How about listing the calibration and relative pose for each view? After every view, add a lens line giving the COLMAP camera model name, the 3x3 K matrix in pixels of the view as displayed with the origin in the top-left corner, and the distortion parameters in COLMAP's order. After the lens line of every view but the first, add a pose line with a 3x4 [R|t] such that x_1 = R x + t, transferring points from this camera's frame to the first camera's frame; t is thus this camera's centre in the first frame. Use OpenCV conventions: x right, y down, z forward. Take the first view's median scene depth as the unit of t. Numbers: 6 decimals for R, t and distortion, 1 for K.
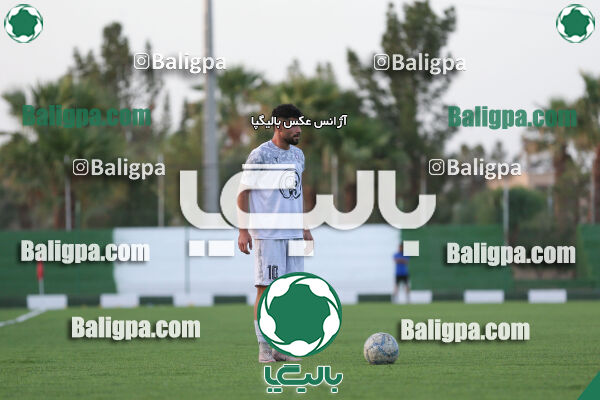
lens RADIAL K [[3462.0, 0, 312.2], [0, 3462.0, 206.0], [0, 0, 1]] dist [1.086969, 0.000000]
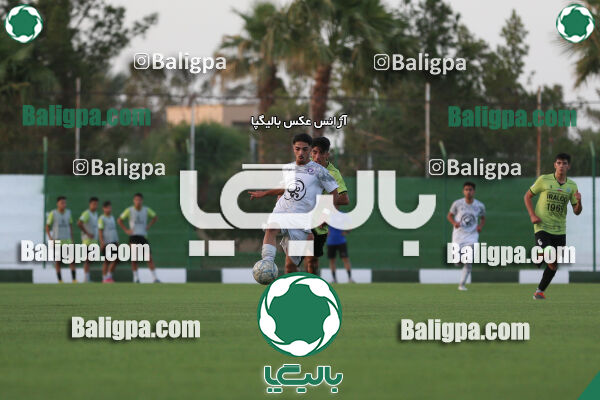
lens RADIAL K [[3462.0, 0, 299.6], [0, 3462.0, 199.8], [0, 0, 1]] dist [1.086969, 0.000000]
pose [[0.995914, 0.013495, 0.089295, 0.013741], [-0.014751, 0.999801, 0.013423, 0.000414], [-0.089096, -0.014686, 0.995915, 0.279065]]
